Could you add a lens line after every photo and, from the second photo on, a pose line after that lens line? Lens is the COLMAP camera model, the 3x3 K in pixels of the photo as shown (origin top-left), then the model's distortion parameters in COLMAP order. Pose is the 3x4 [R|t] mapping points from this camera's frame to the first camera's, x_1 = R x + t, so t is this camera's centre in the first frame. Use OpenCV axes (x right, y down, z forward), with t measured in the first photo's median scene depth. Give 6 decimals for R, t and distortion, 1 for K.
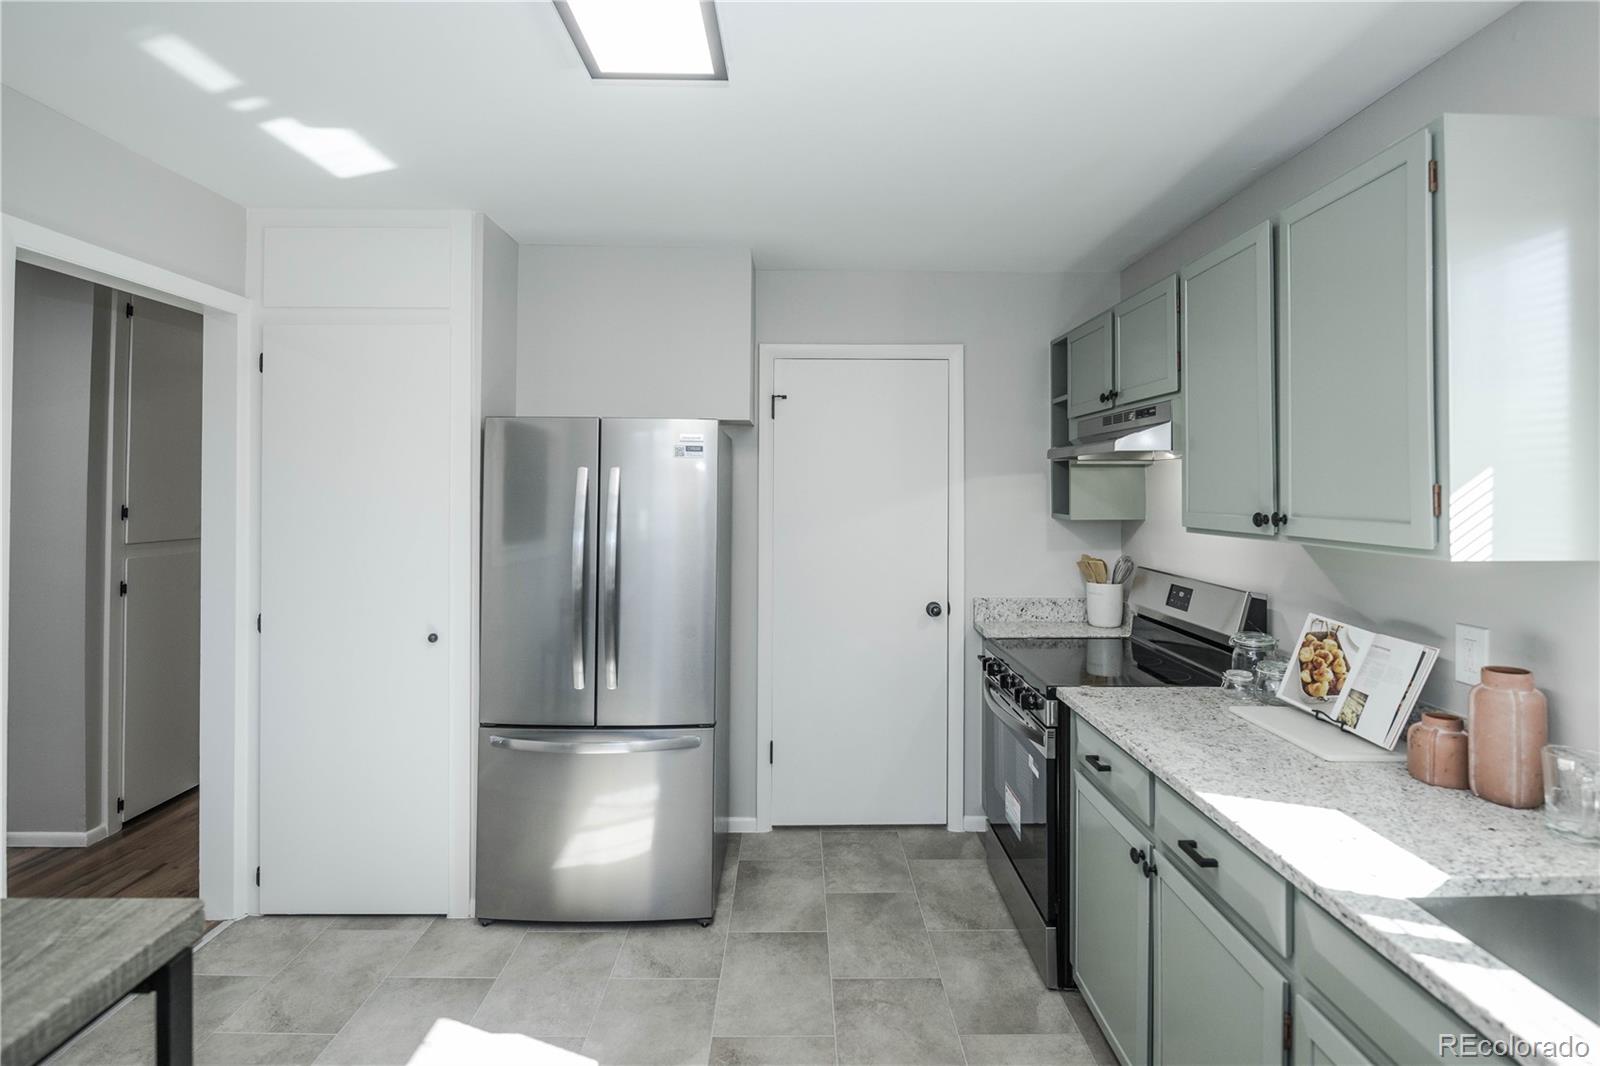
lens RADIAL K [[781.5, 0, 813.6], [0, 781.5, 478.2], [0, 0, 1]] dist [0.003730, -0.010215]
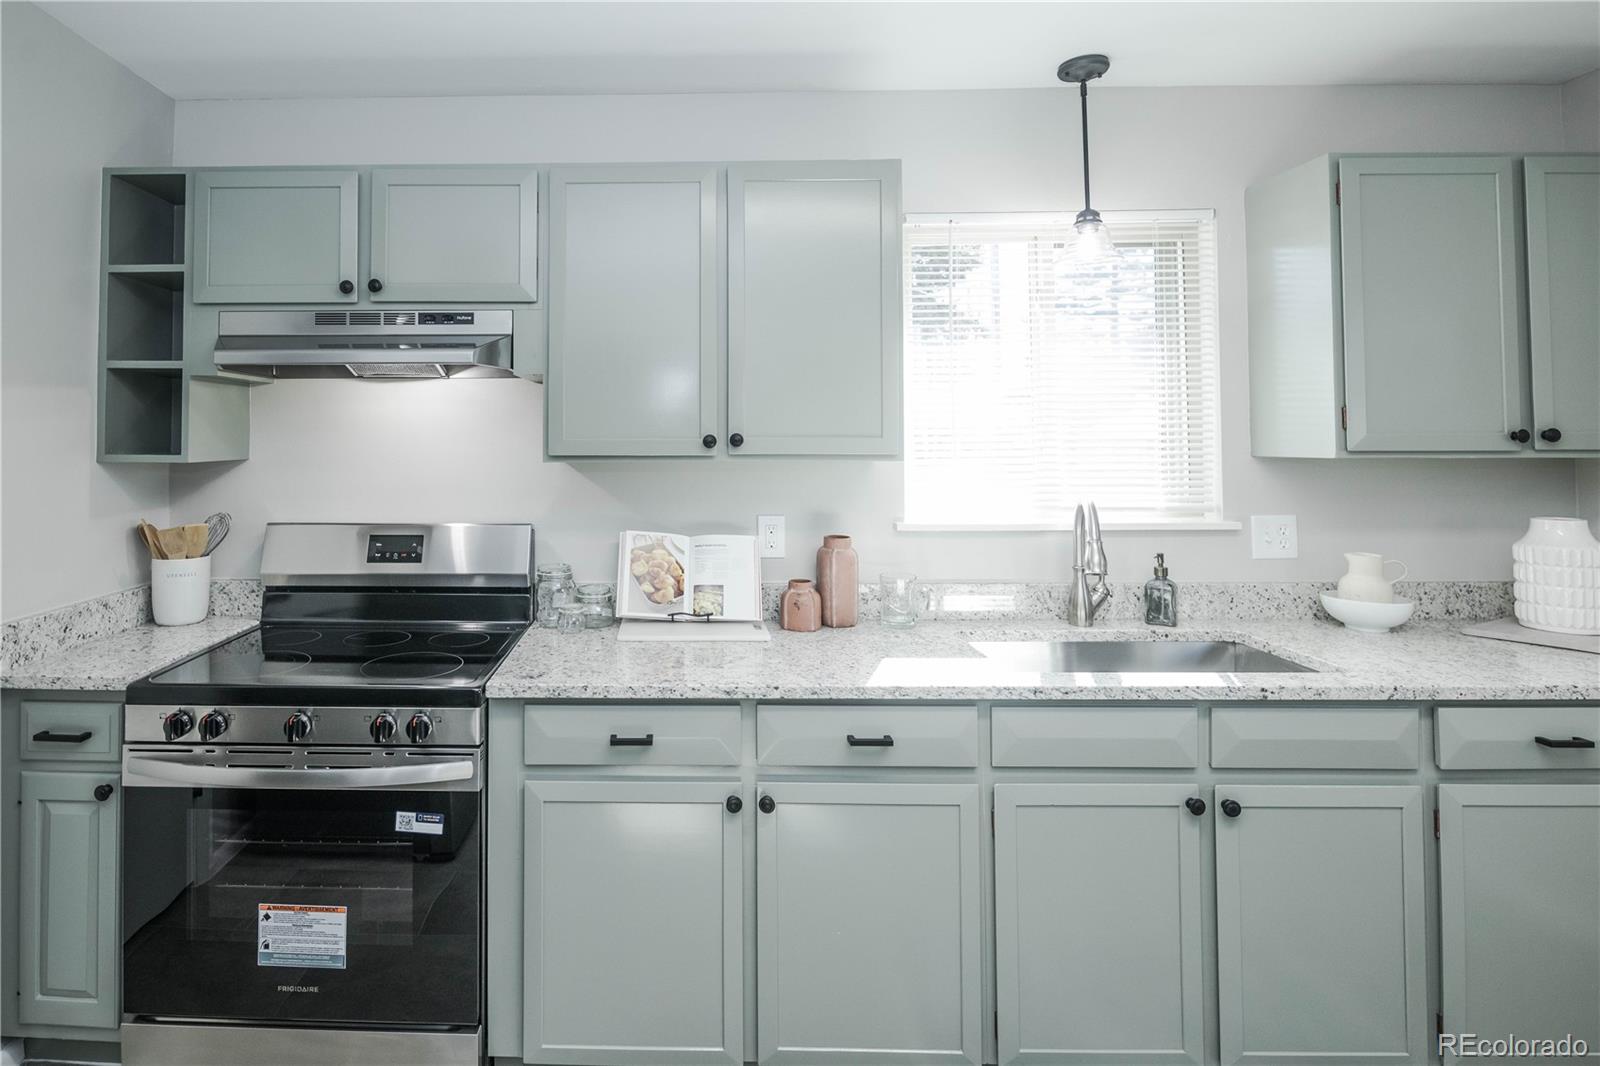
lens RADIAL K [[816.0, 0, 659.4], [0, 816.0, 421.7], [0, 0, 1]] dist [-0.002360, -0.000151]
pose [[0.043348, 0.017884, 0.998900, -0.432437], [-0.012498, 0.999771, -0.017358, 0.036754], [-0.998982, -0.011732, 0.043562, 0.805651]]
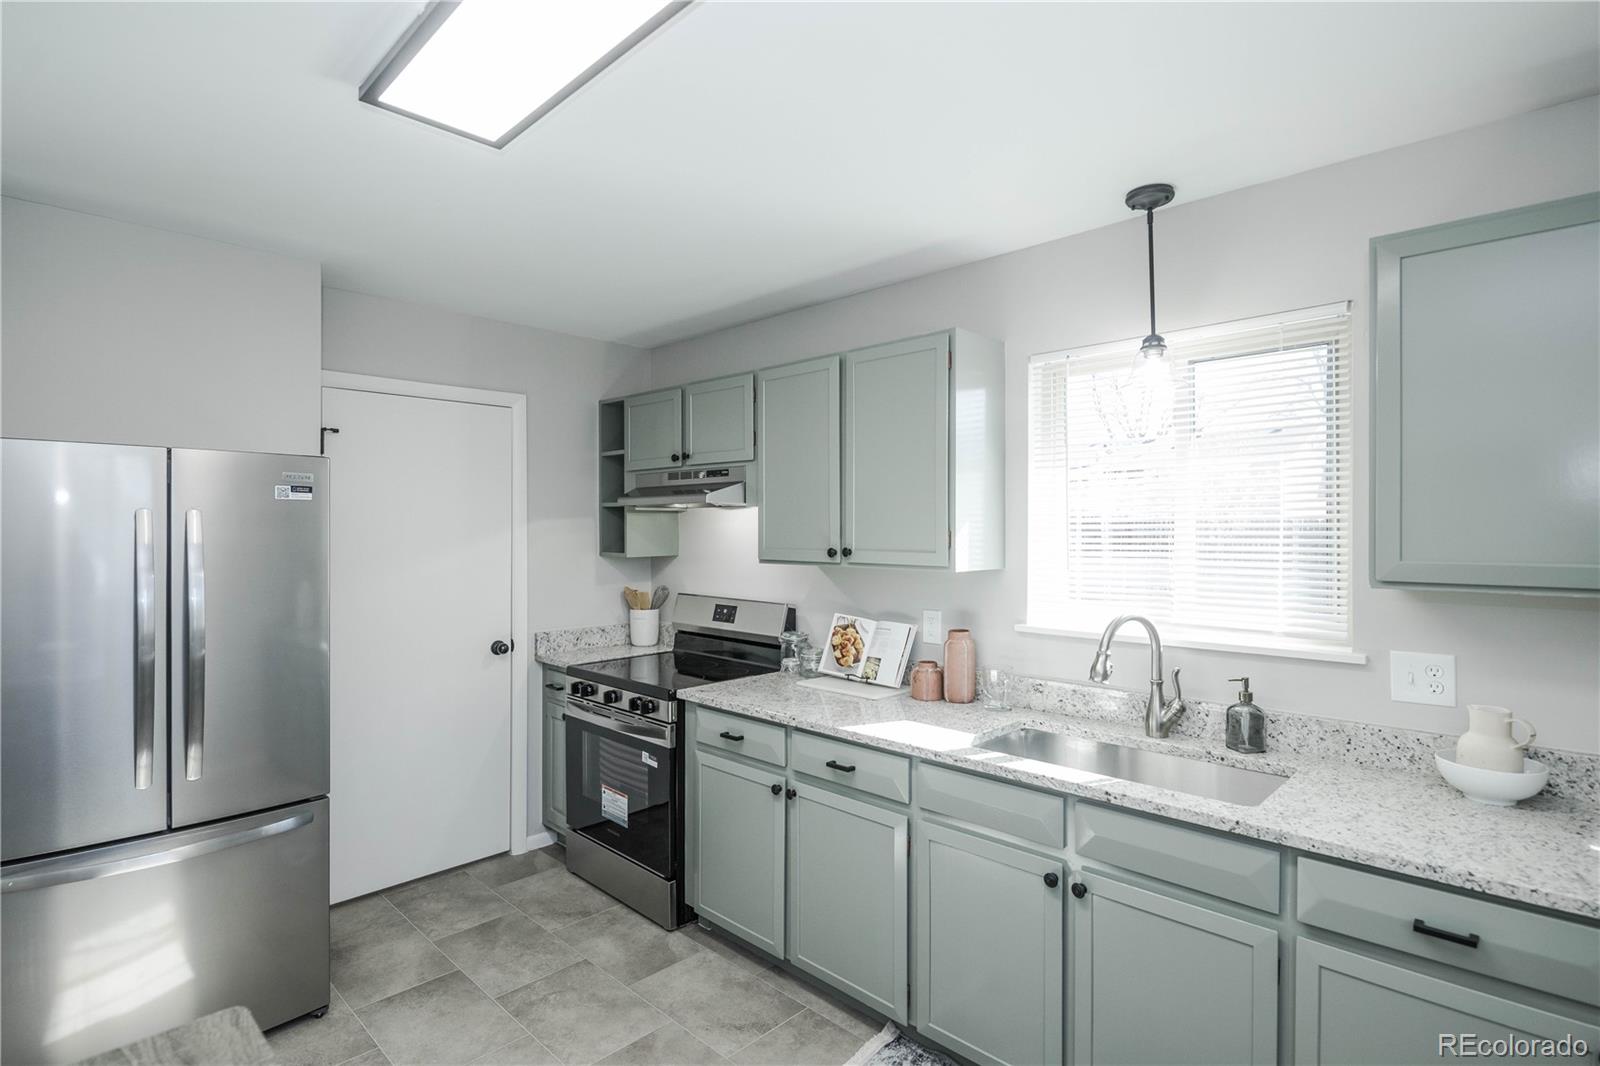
lens RADIAL K [[792.8, 0, 807.8], [0, 792.8, 530.7], [0, 0, 1]] dist [-0.000547, -0.000672]
pose [[0.709086, -0.006890, 0.705089, -0.432804], [-0.007210, 0.999829, 0.017021, -0.012005], [-0.705085, -0.017153, 0.708915, -0.046481]]
